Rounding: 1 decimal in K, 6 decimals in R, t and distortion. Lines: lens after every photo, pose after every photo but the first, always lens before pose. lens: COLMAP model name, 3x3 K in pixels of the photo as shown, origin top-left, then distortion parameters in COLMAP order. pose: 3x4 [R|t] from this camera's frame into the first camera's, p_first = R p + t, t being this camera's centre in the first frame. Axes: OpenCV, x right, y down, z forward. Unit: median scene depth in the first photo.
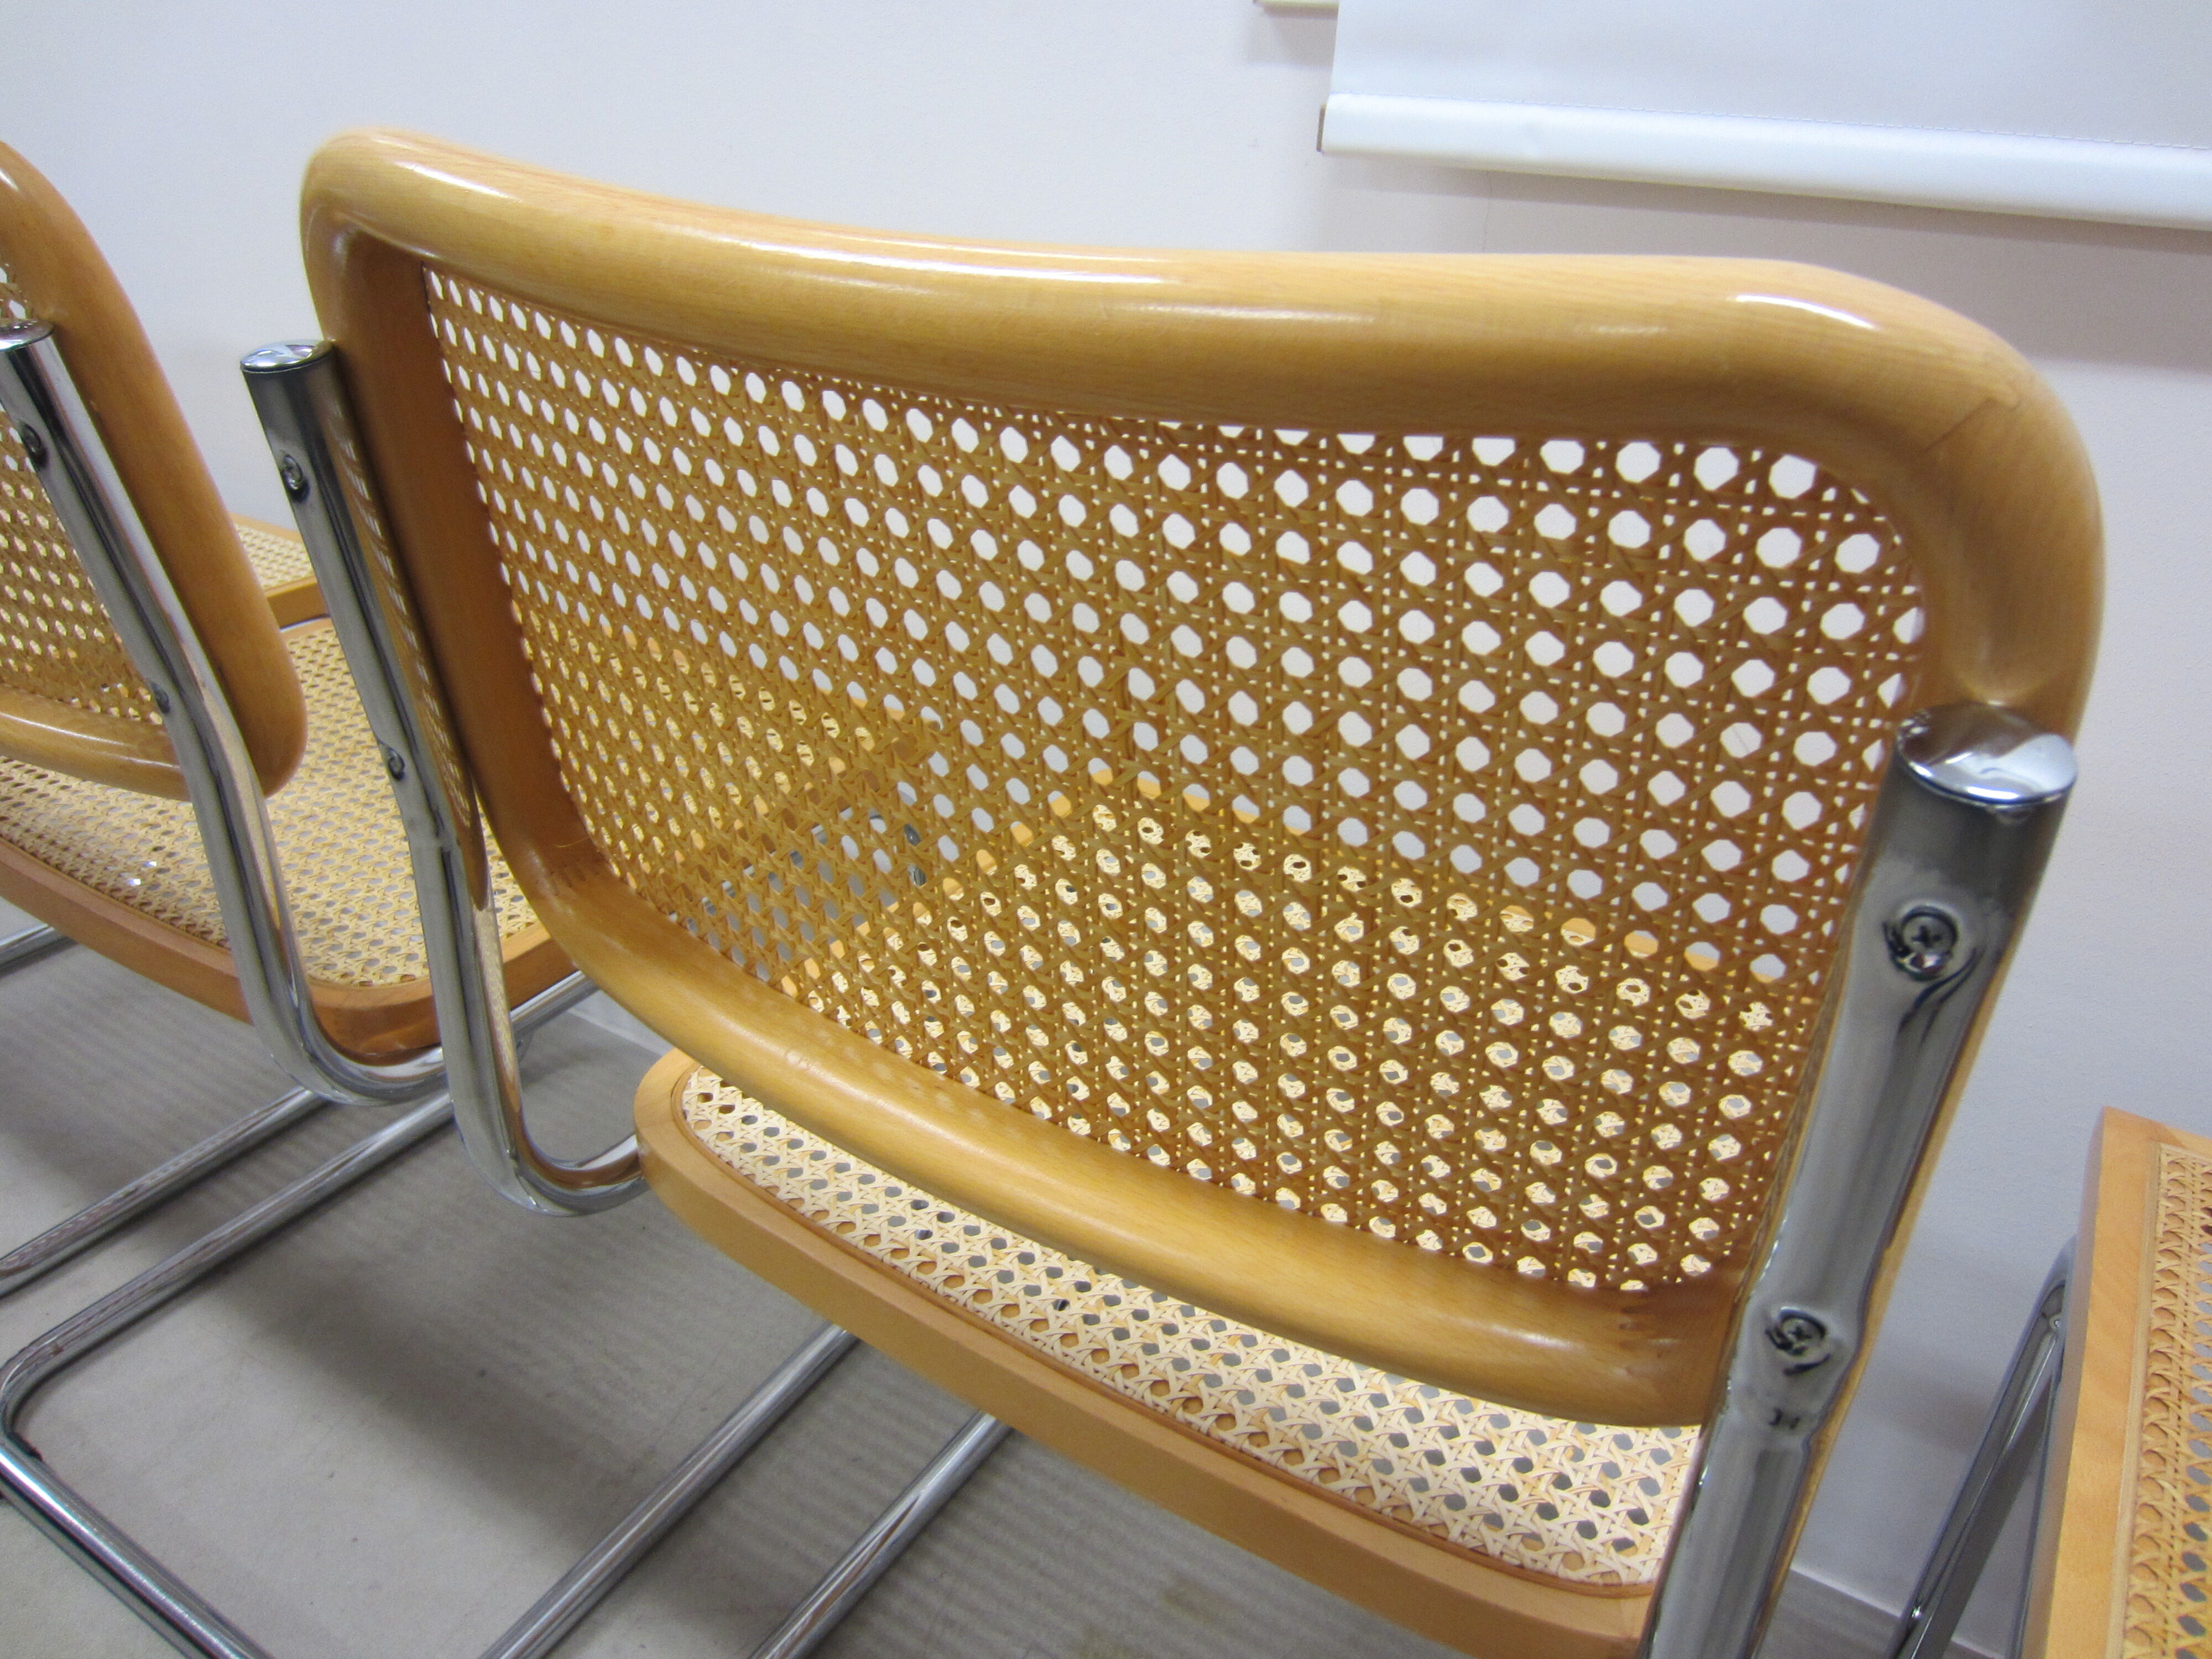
lens RADIAL K [[1559.1, 0, 1106.4], [0, 1559.1, 830.7], [0, 0, 1]] dist [-0.032365, 0.002853]
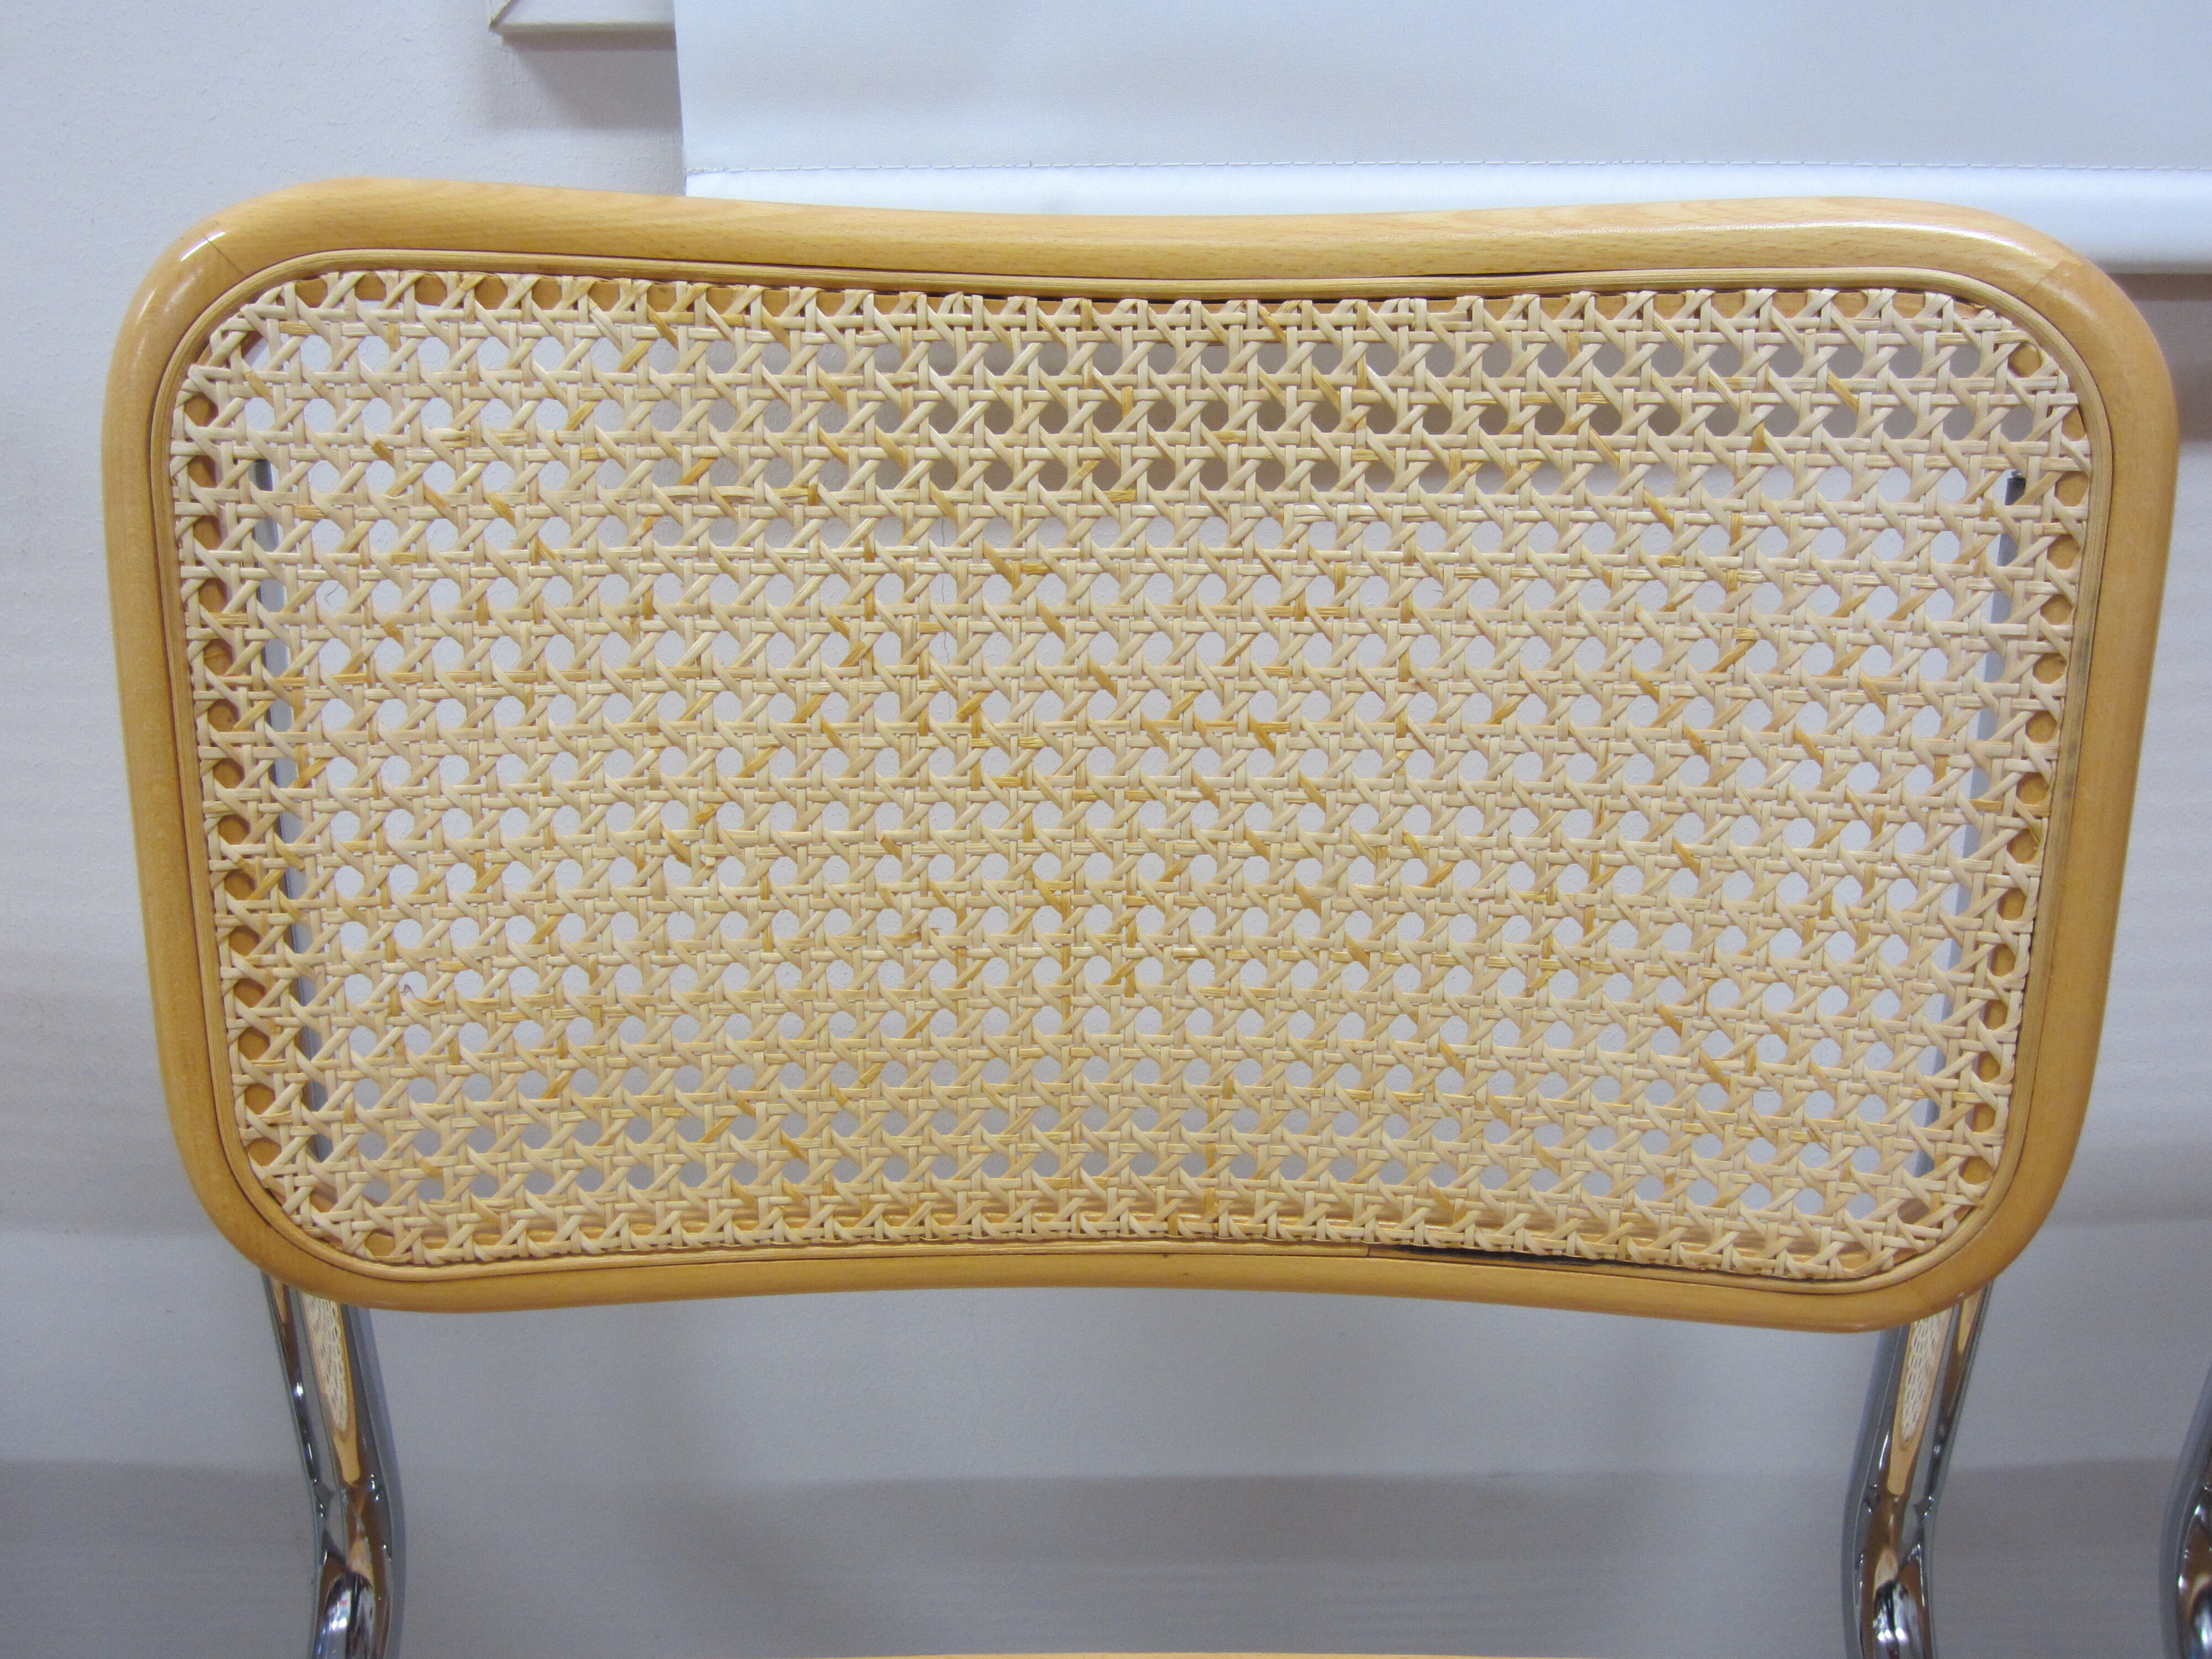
lens RADIAL K [[1924.7, 0, 1117.3], [0, 1924.7, 831.9], [0, 0, 1]] dist [-0.051605, 0.028863]
pose [[0.849112, -0.233740, 0.473681, -0.237376], [0.276066, 0.960916, -0.020703, -0.411422], [-0.450329, 0.148346, 0.880453, 0.765331]]
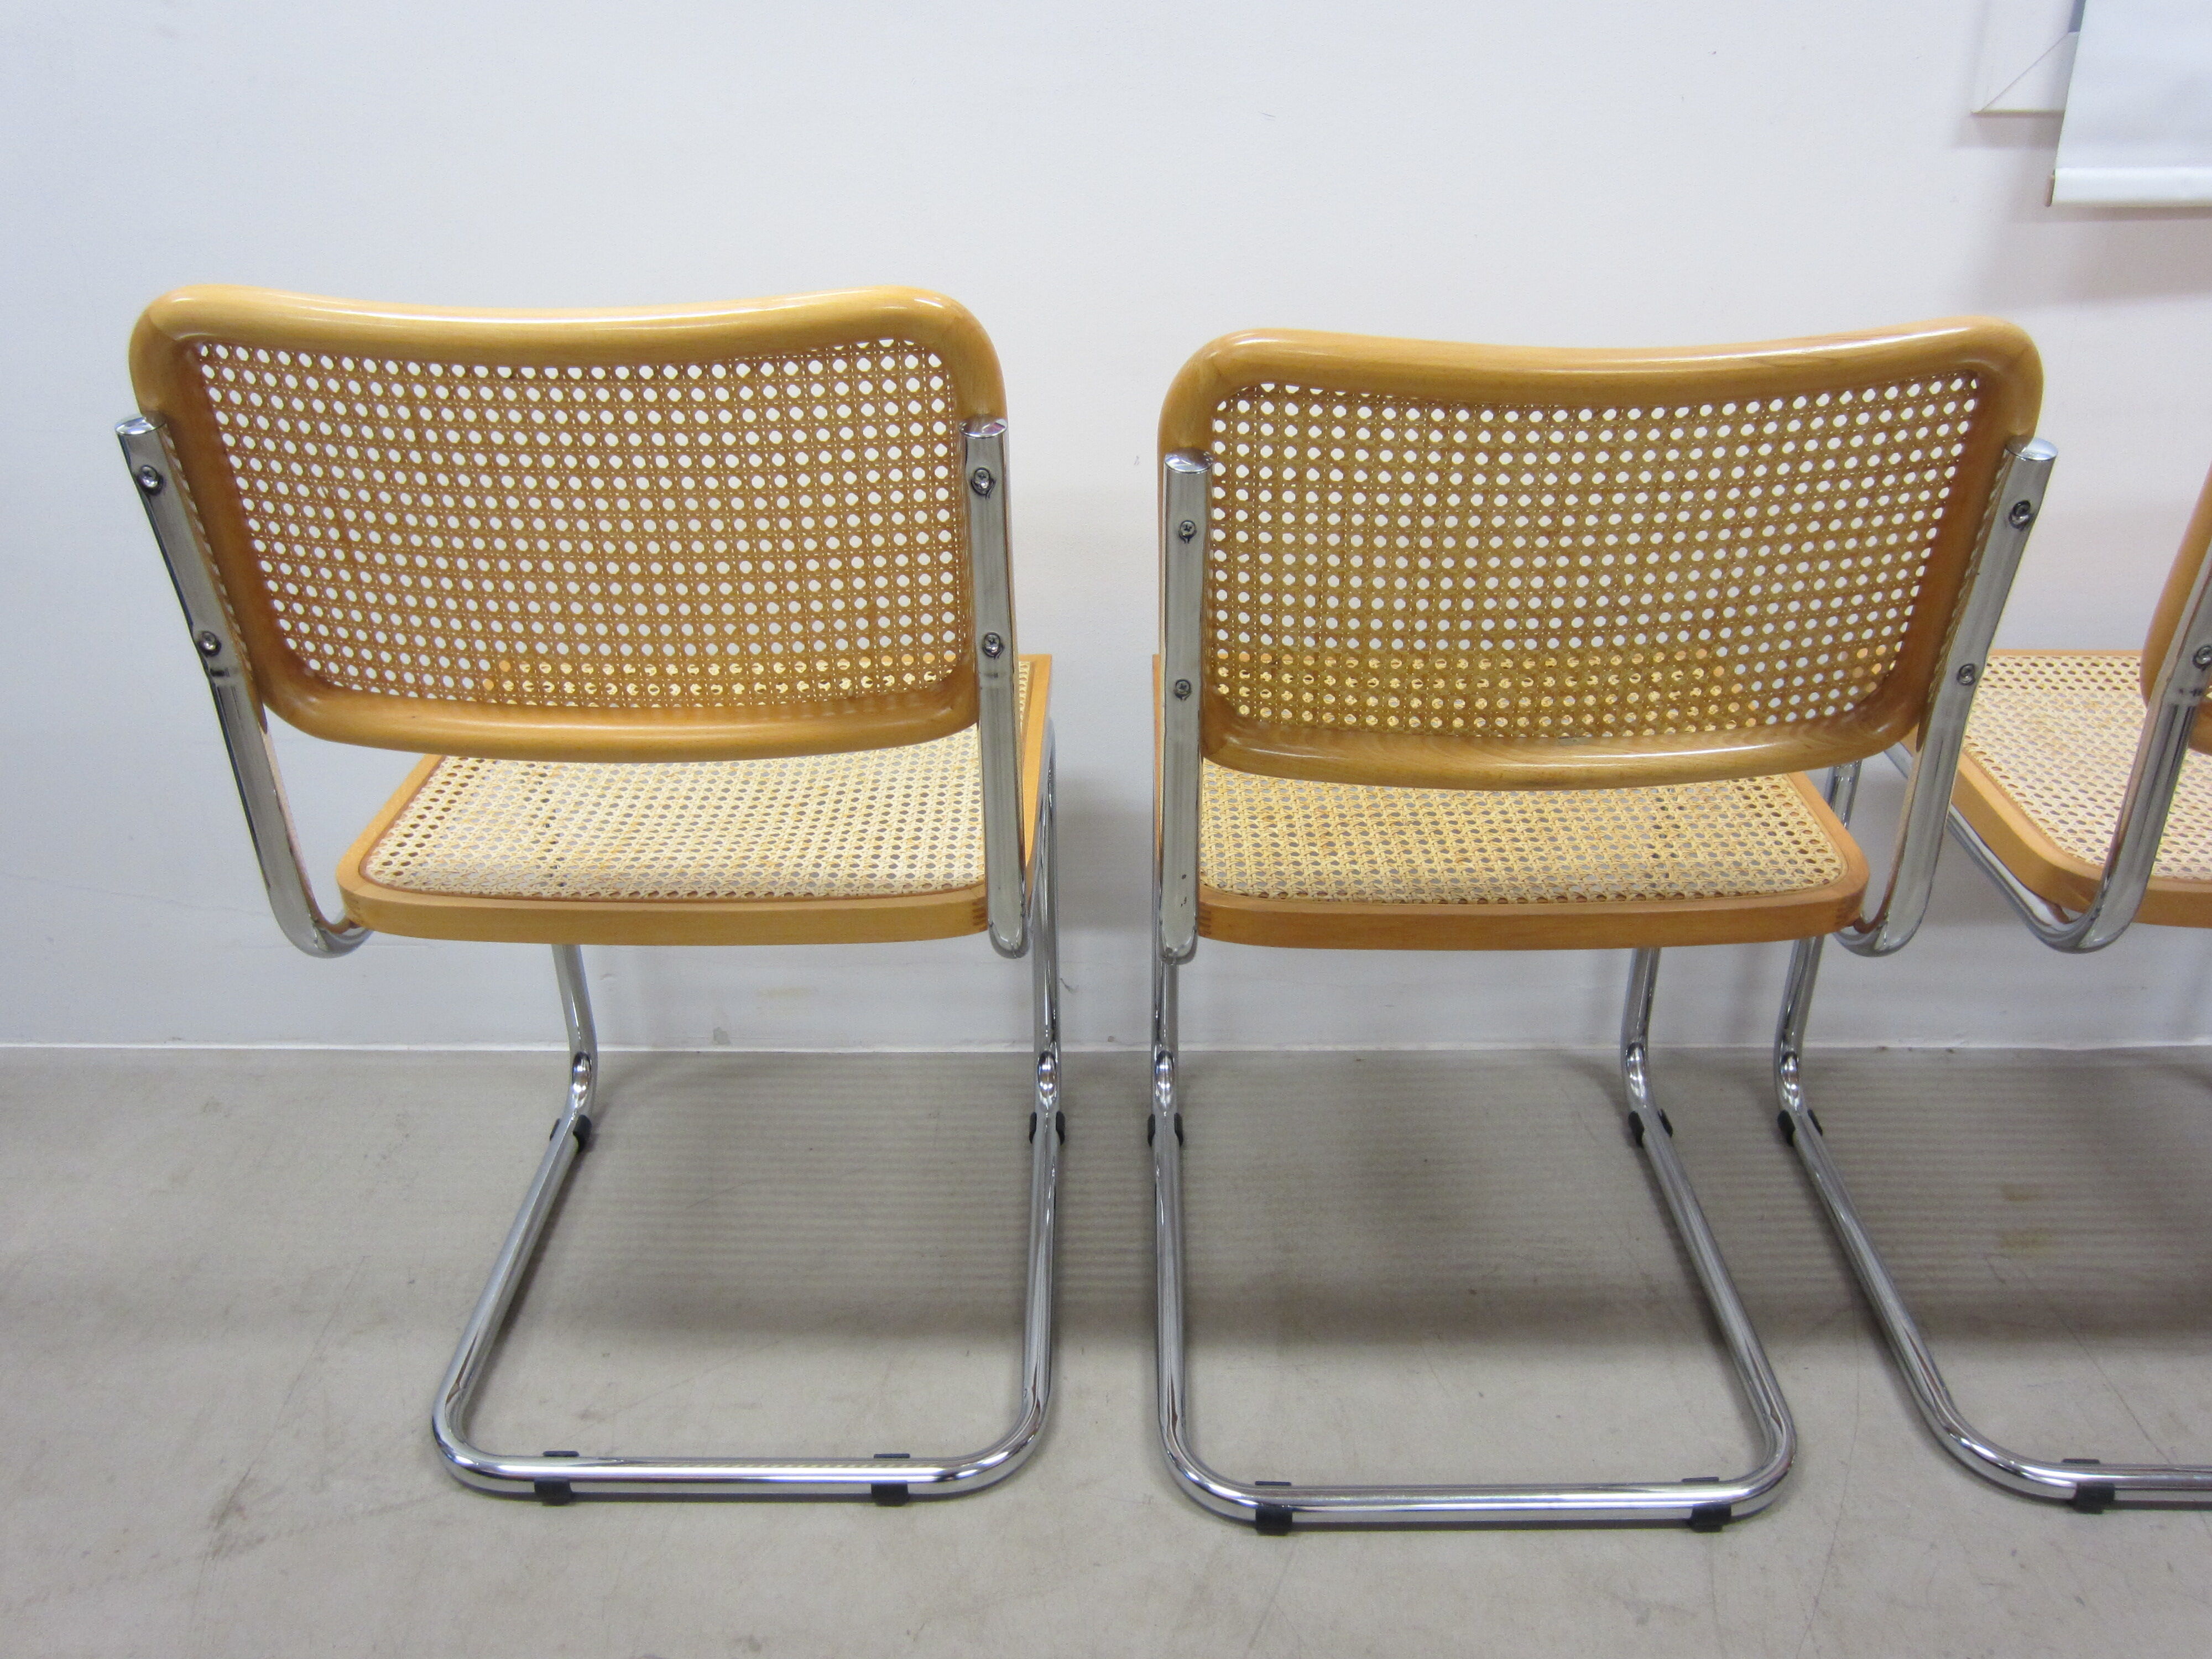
lens RADIAL K [[1736.4, 0, 1111.7], [0, 1736.4, 843.0], [0, 0, 1]] dist [-0.043474, 0.018736]
pose [[0.862368, -0.279899, 0.421874, -3.492870], [0.274887, 0.958617, 0.074102, -0.466315], [-0.425157, 0.052065, 0.903621, -0.258998]]
